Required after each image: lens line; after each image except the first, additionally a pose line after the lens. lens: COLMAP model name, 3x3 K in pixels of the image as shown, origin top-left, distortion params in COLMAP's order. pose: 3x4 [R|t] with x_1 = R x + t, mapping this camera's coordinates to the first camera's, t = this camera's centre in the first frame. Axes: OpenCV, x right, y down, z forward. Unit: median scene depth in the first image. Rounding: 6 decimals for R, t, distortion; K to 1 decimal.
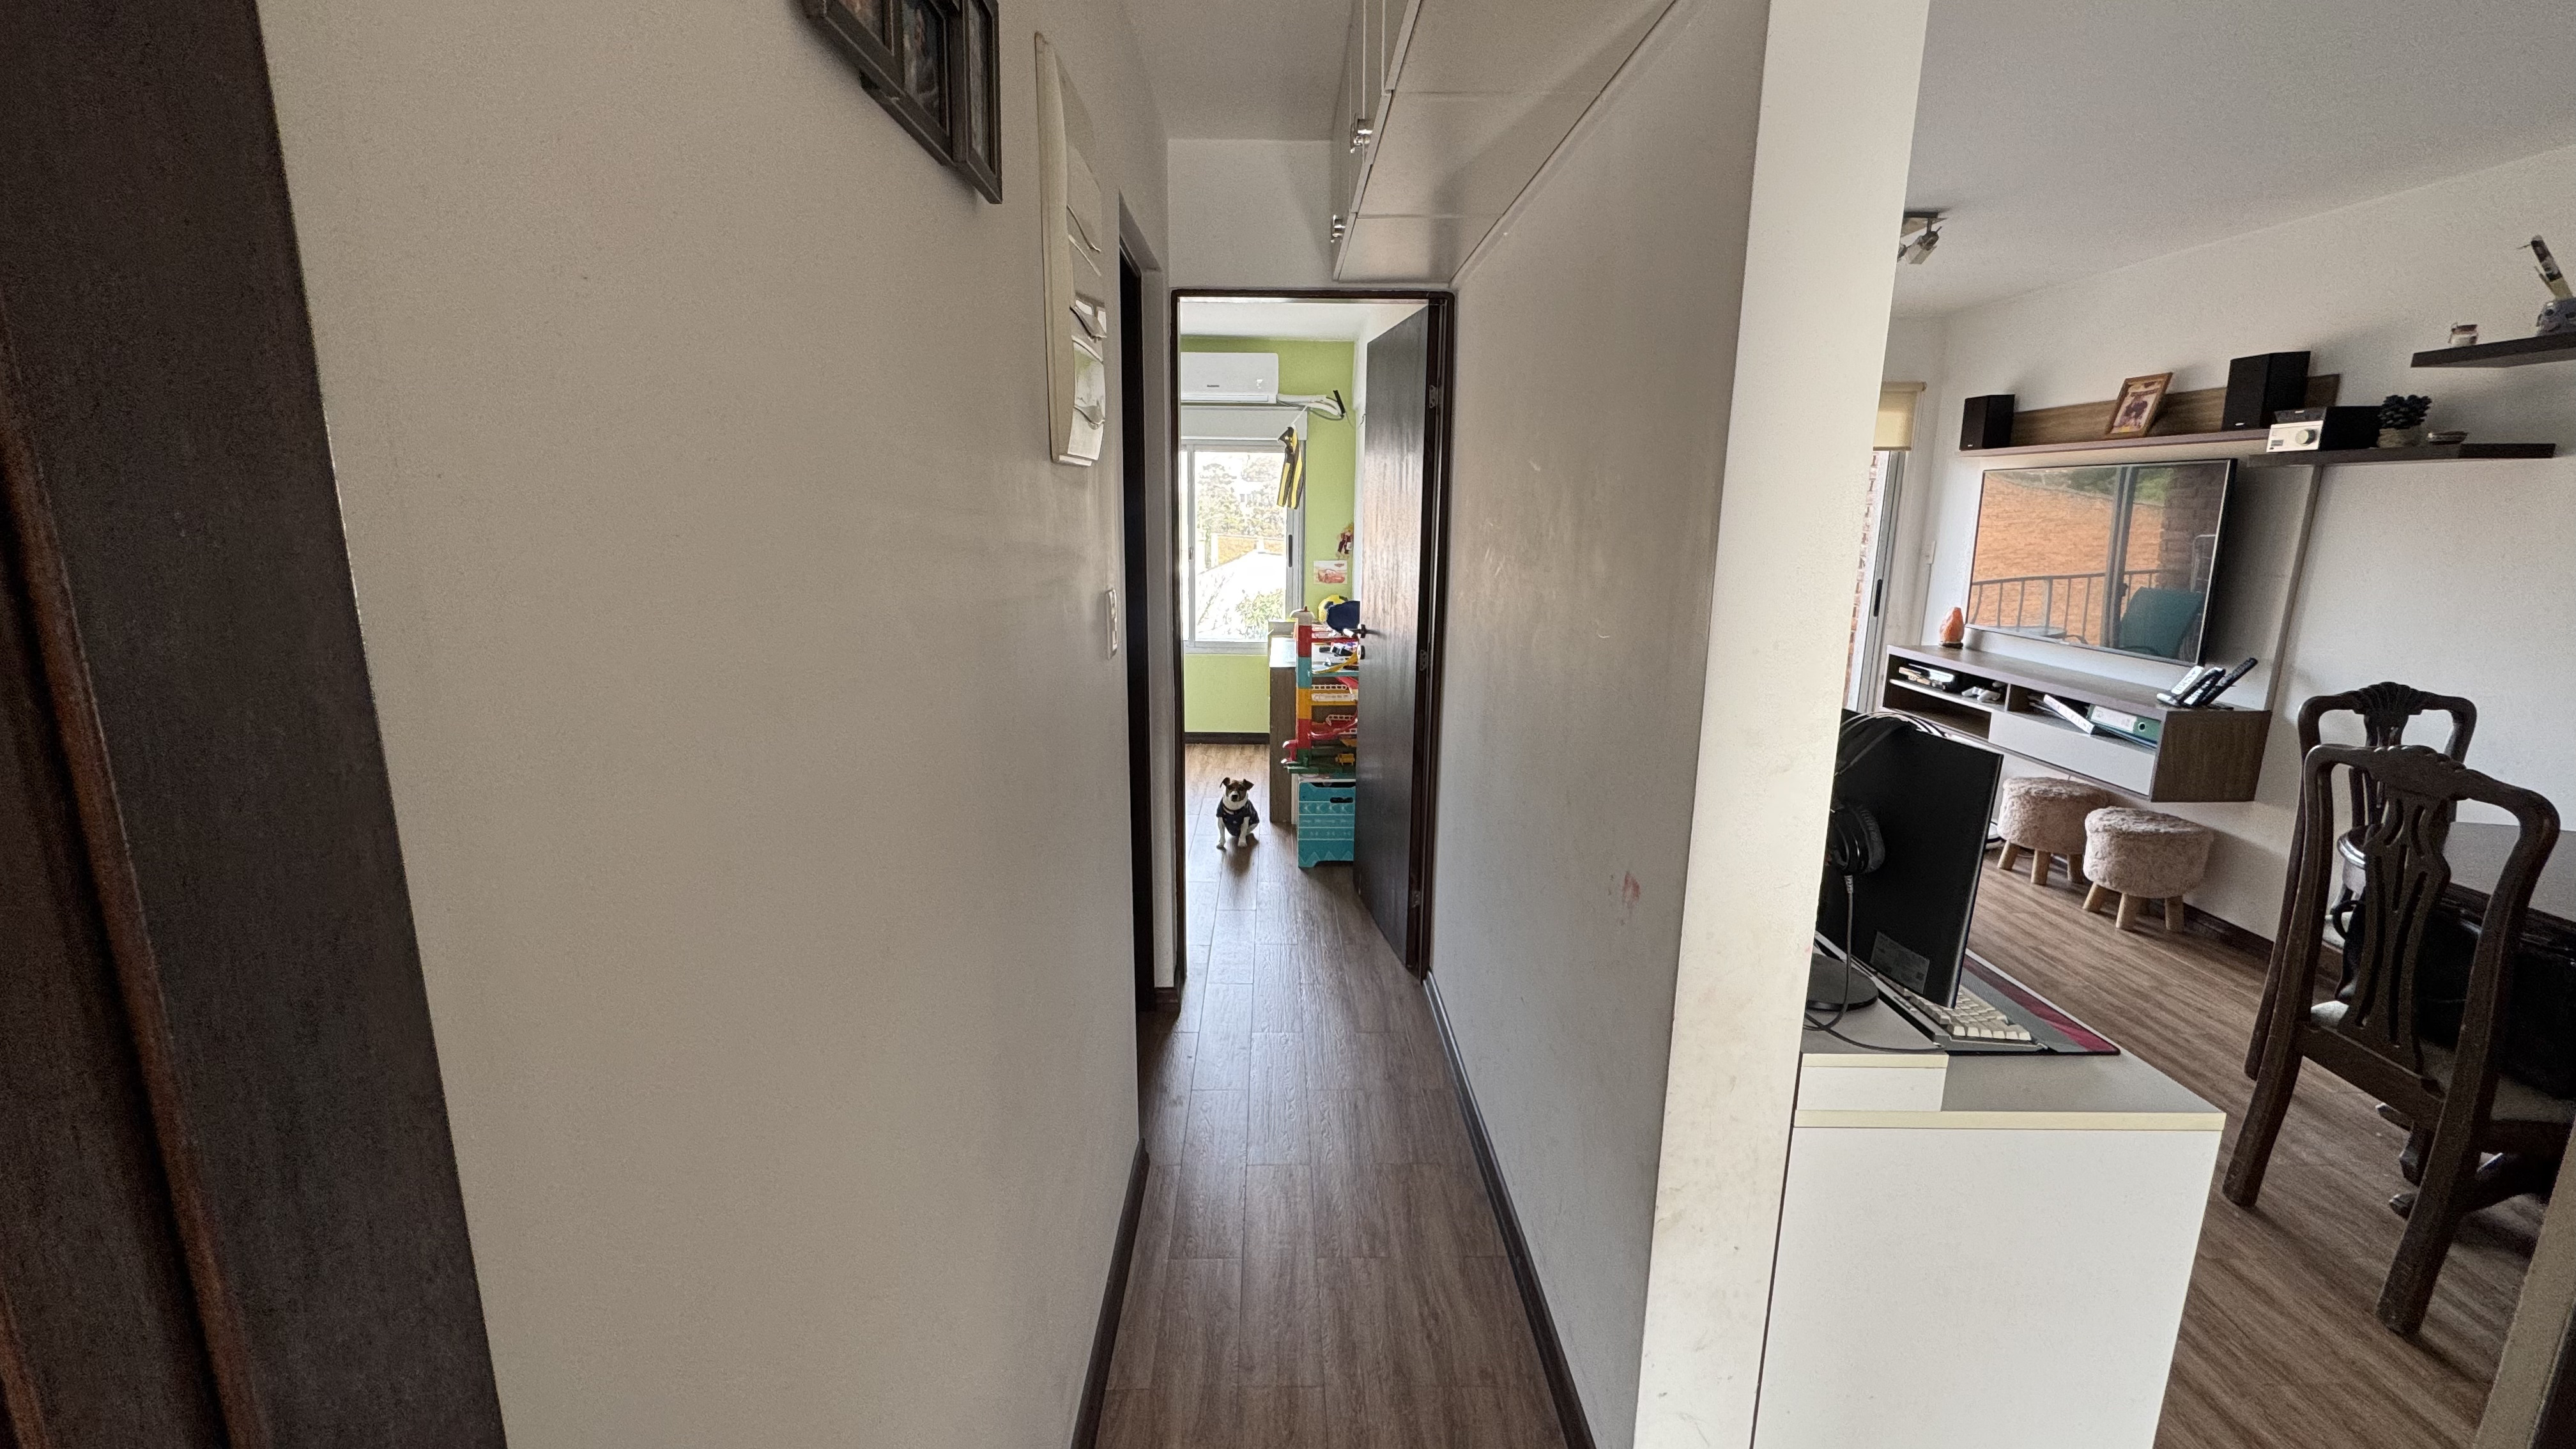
lens RADIAL K [[1009.6, 0, 1287.3], [0, 1009.6, 712.5], [0, 0, 1]] dist [-0.001819, -0.000159]
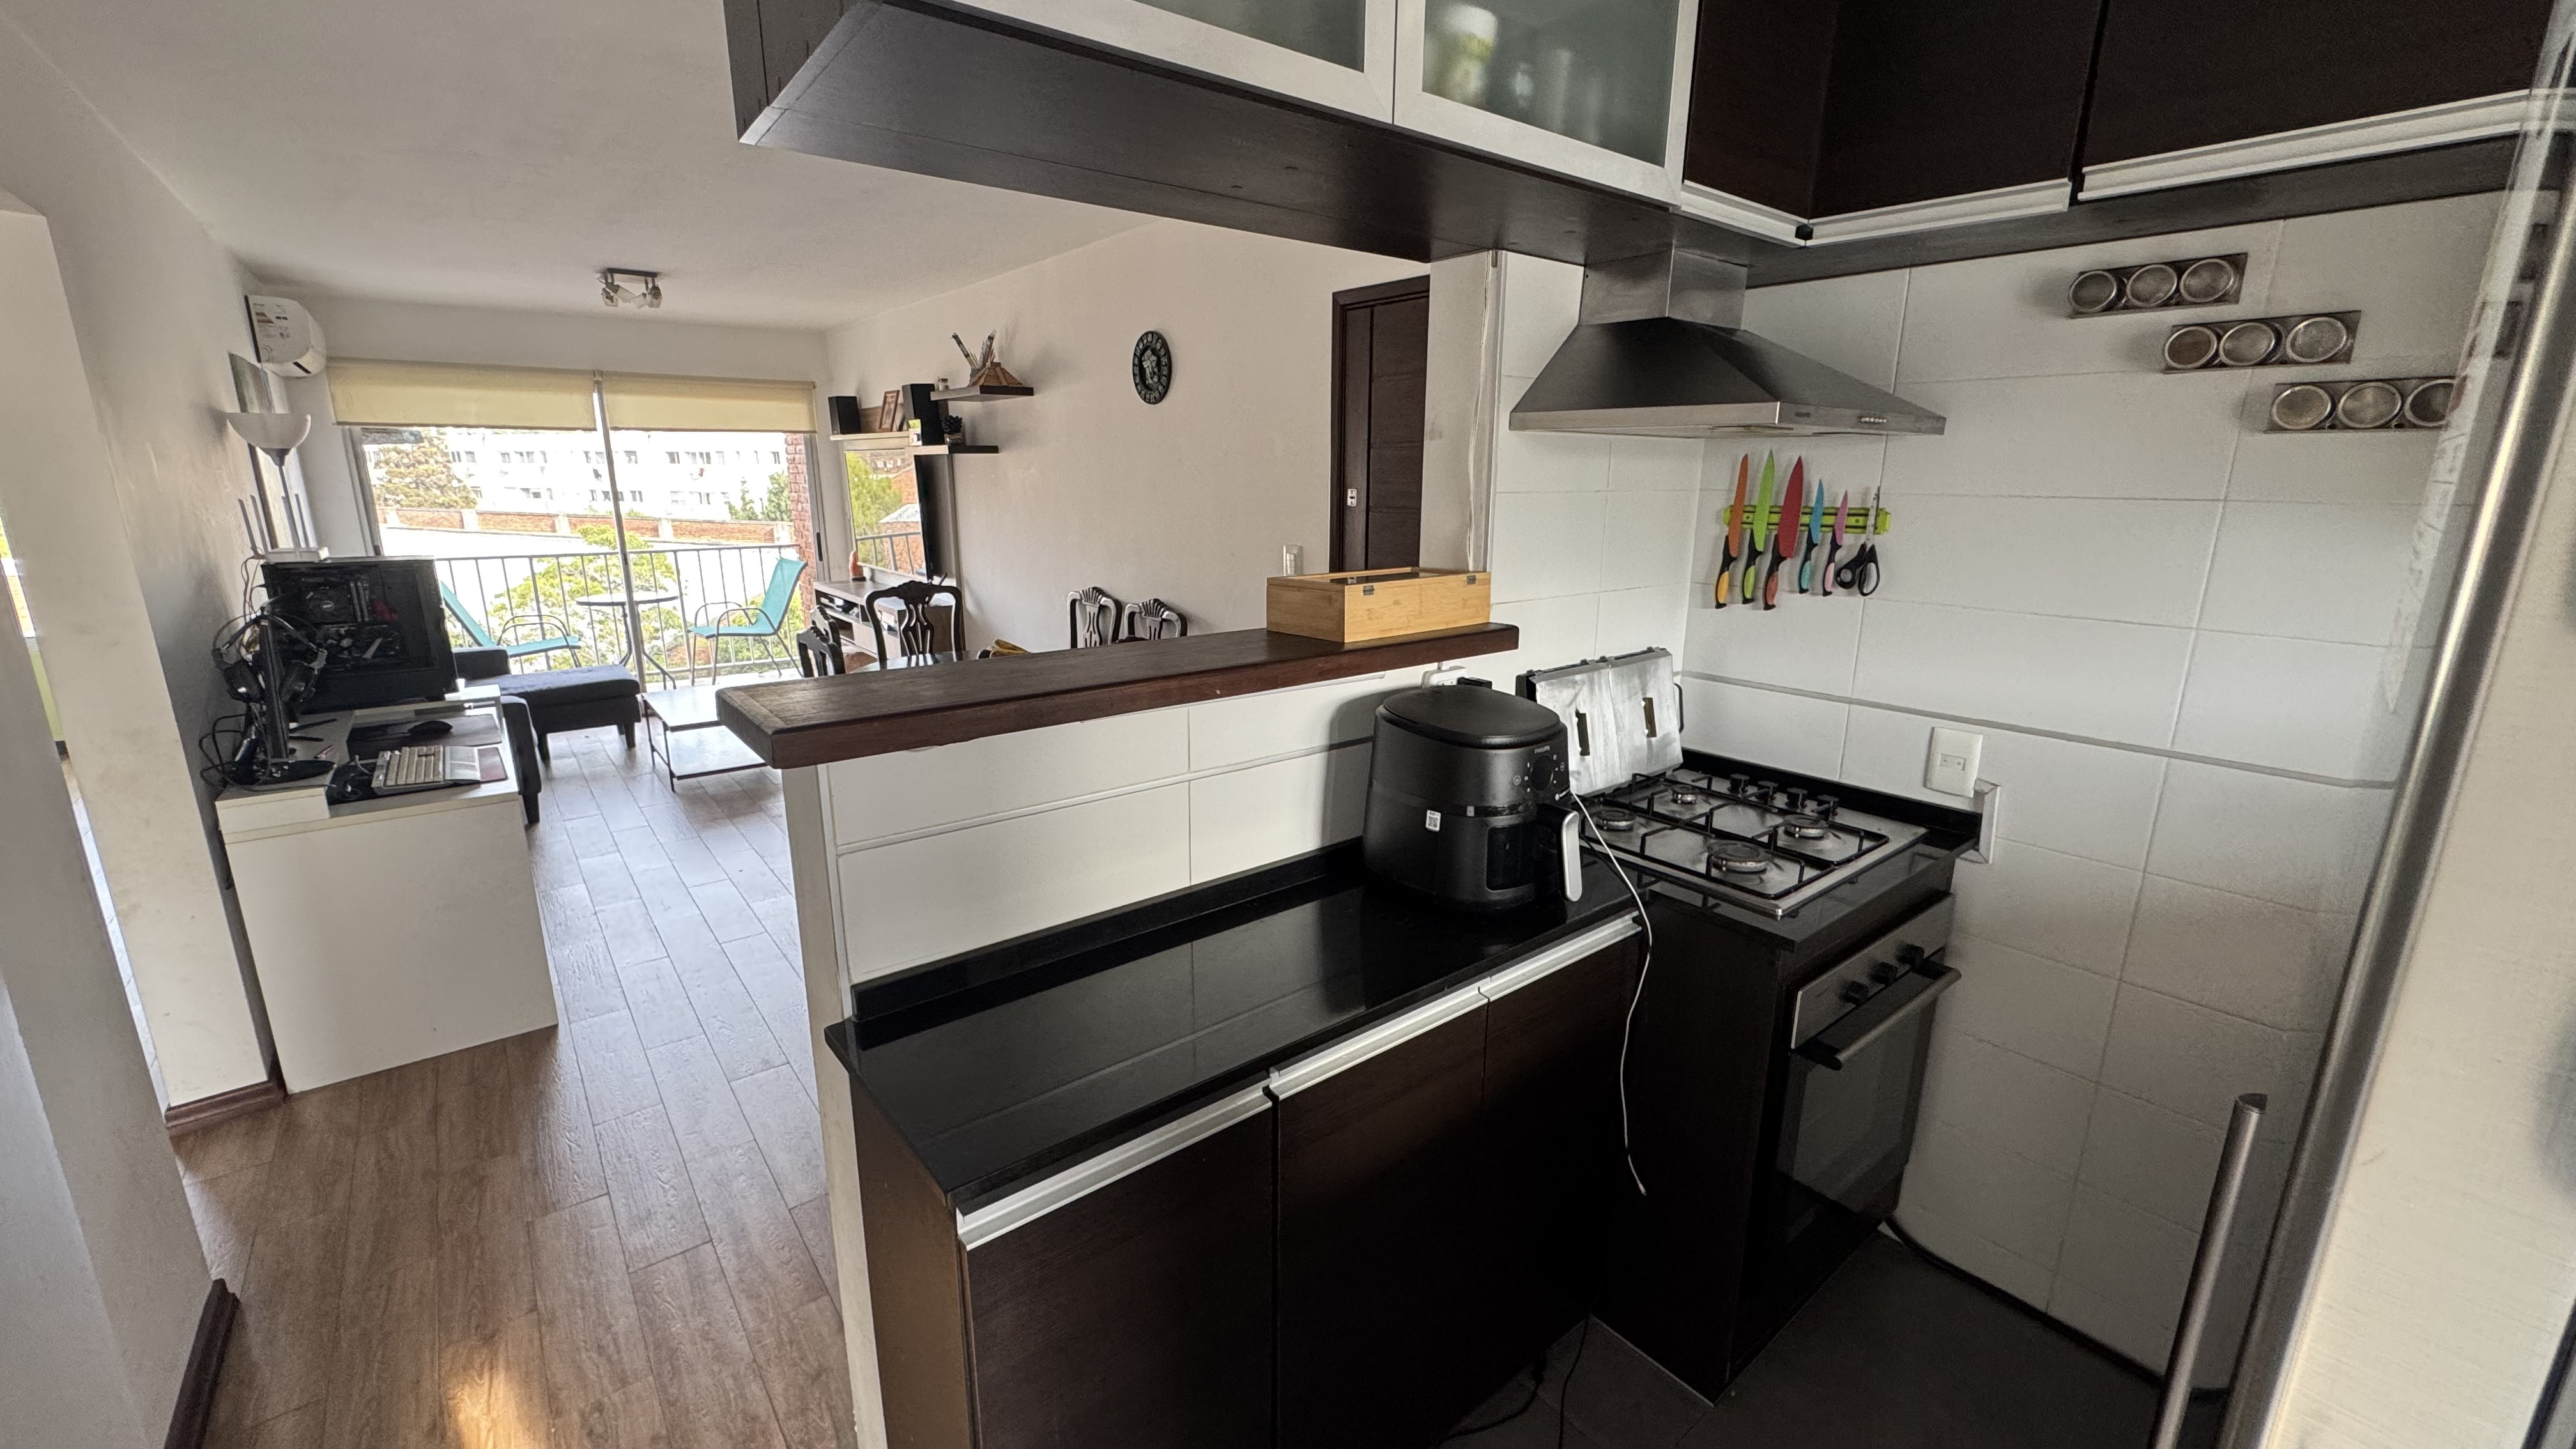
lens RADIAL K [[1025.9, 0, 1288.6], [0, 1025.9, 715.1], [0, 0, 1]] dist [-0.000531, 0.000166]
pose [[0.785673, -0.151182, 0.599885, 0.147620], [0.127949, 0.988424, 0.081526, 0.044278], [-0.605267, 0.012702, 0.795922, -0.261374]]
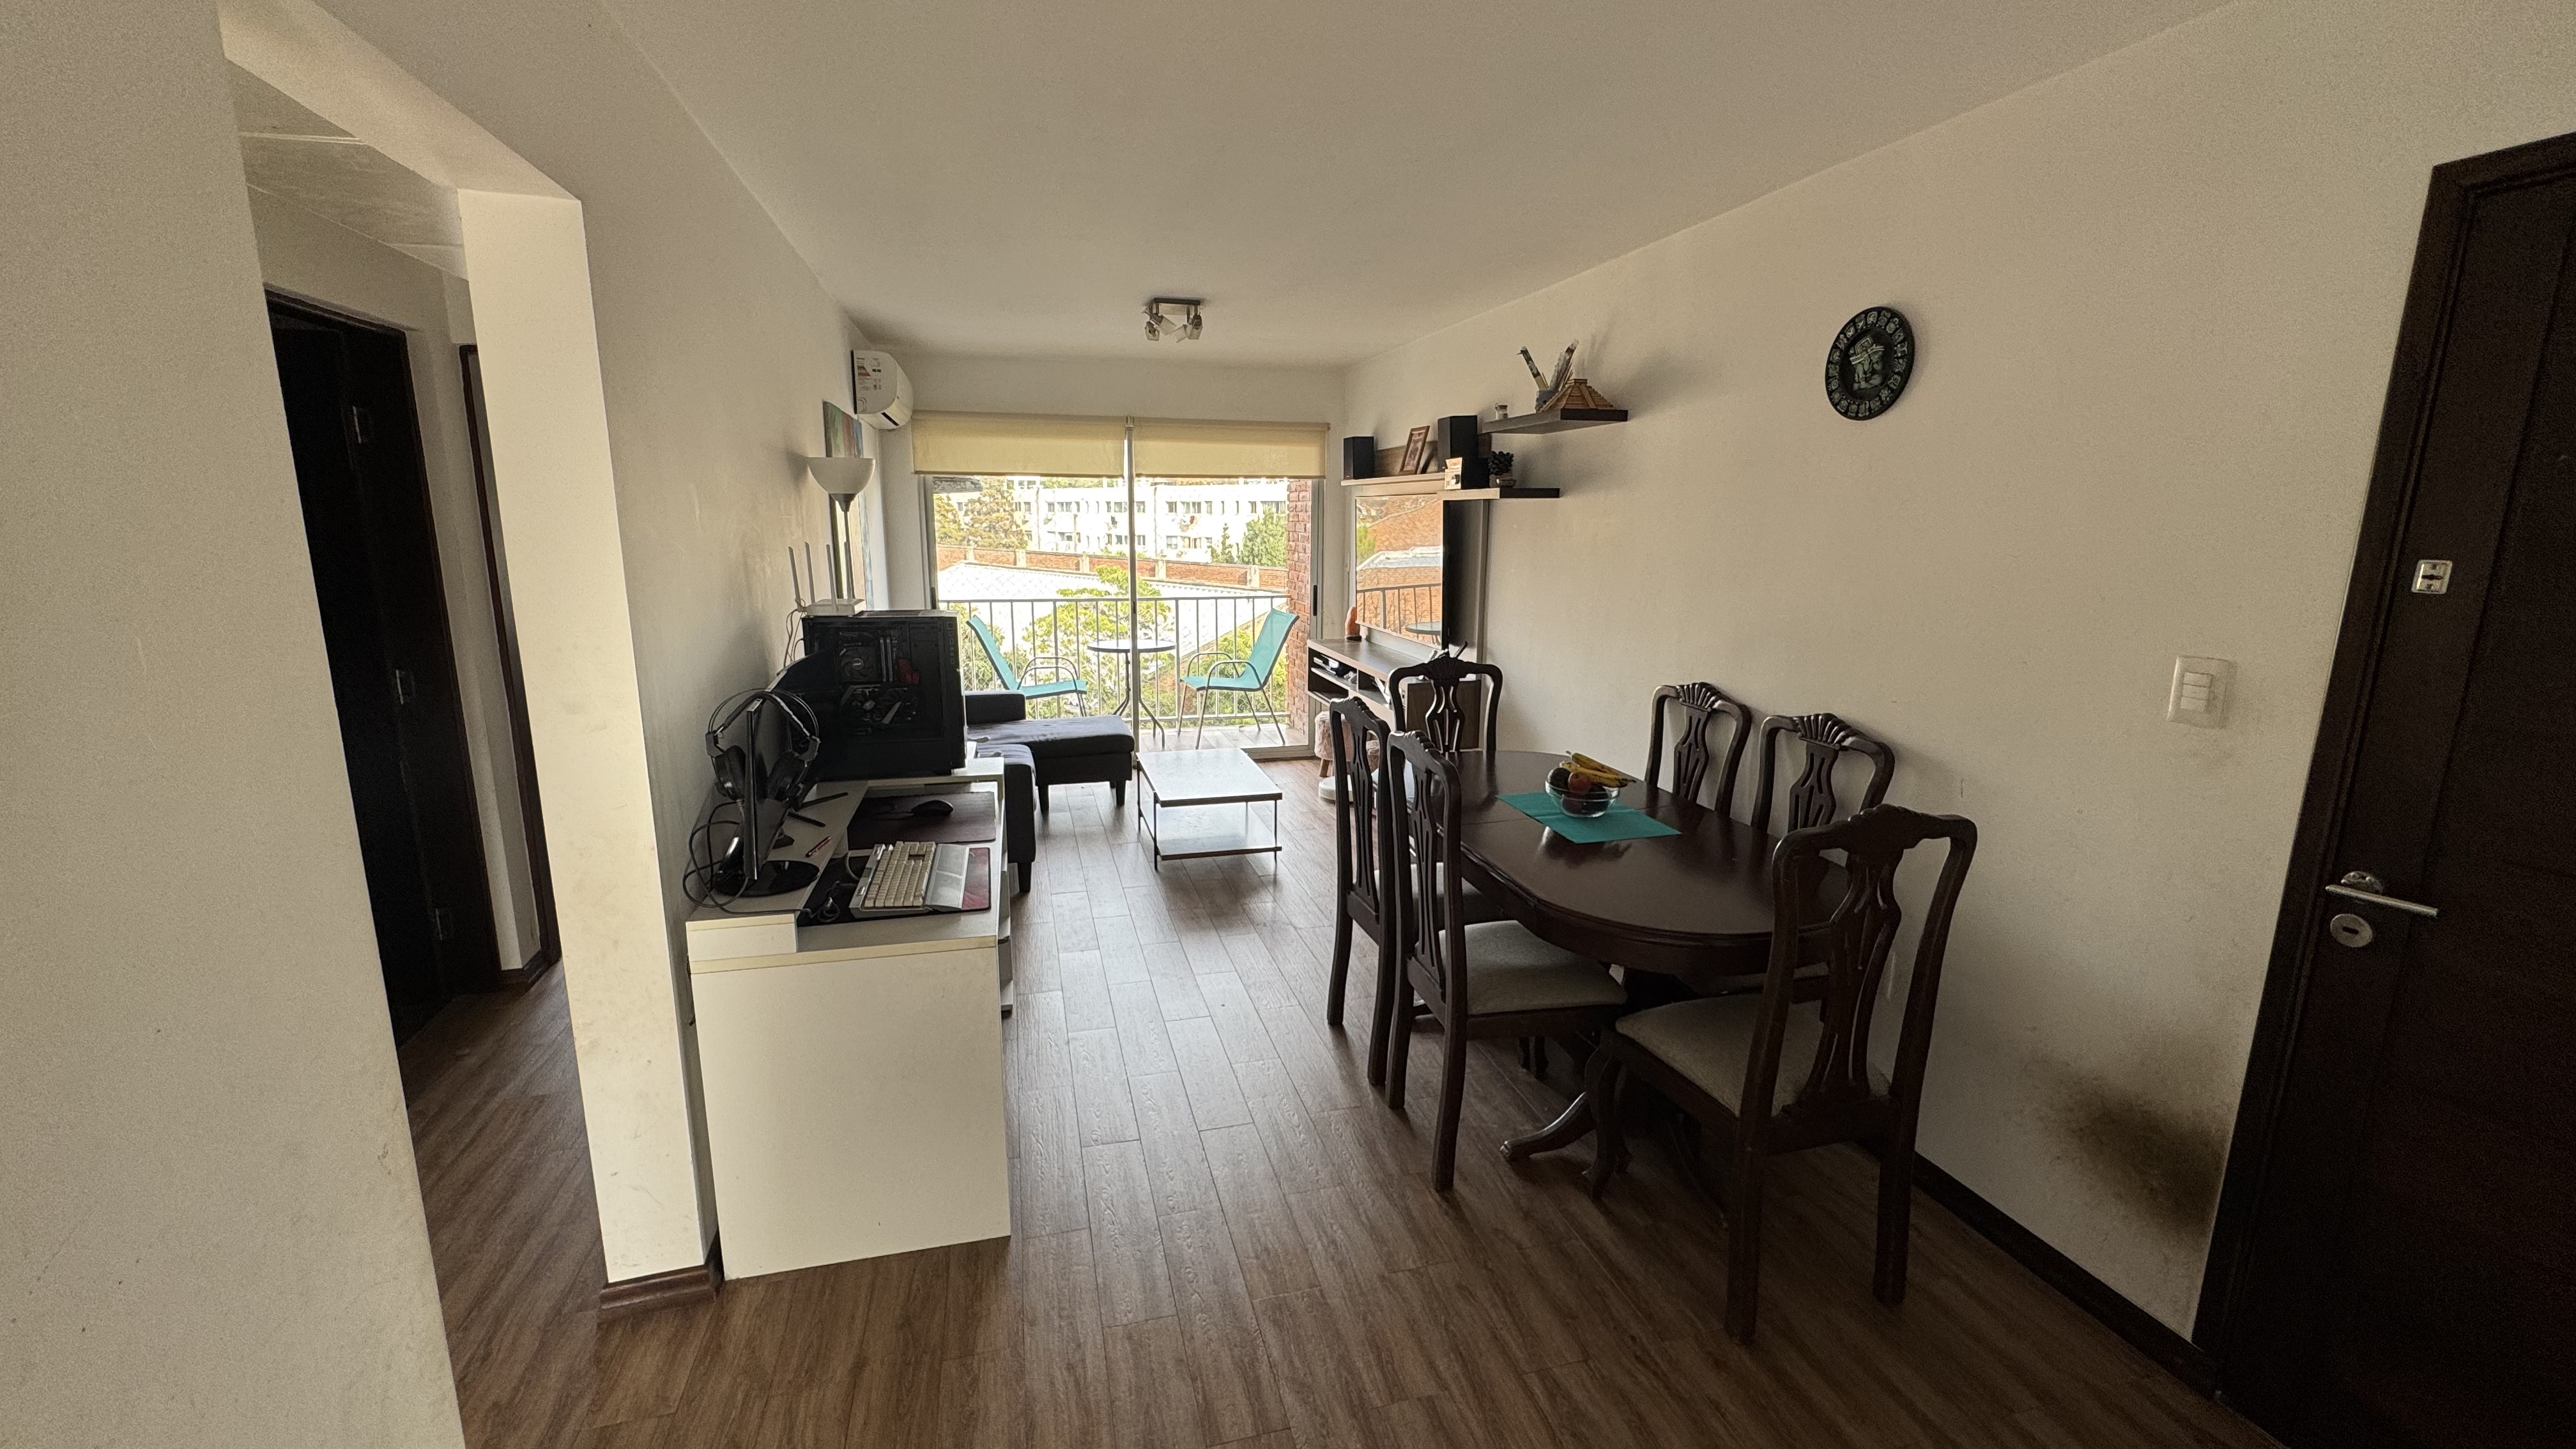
lens RADIAL K [[1025.9, 0, 1288.6], [0, 1025.9, 715.1], [0, 0, 1]] dist [-0.000531, 0.000166]
pose [[0.968363, -0.050124, 0.244458, 0.157568], [0.052013, 0.998646, -0.001275, 0.013680], [-0.244063, 0.013950, 0.969659, -0.107164]]
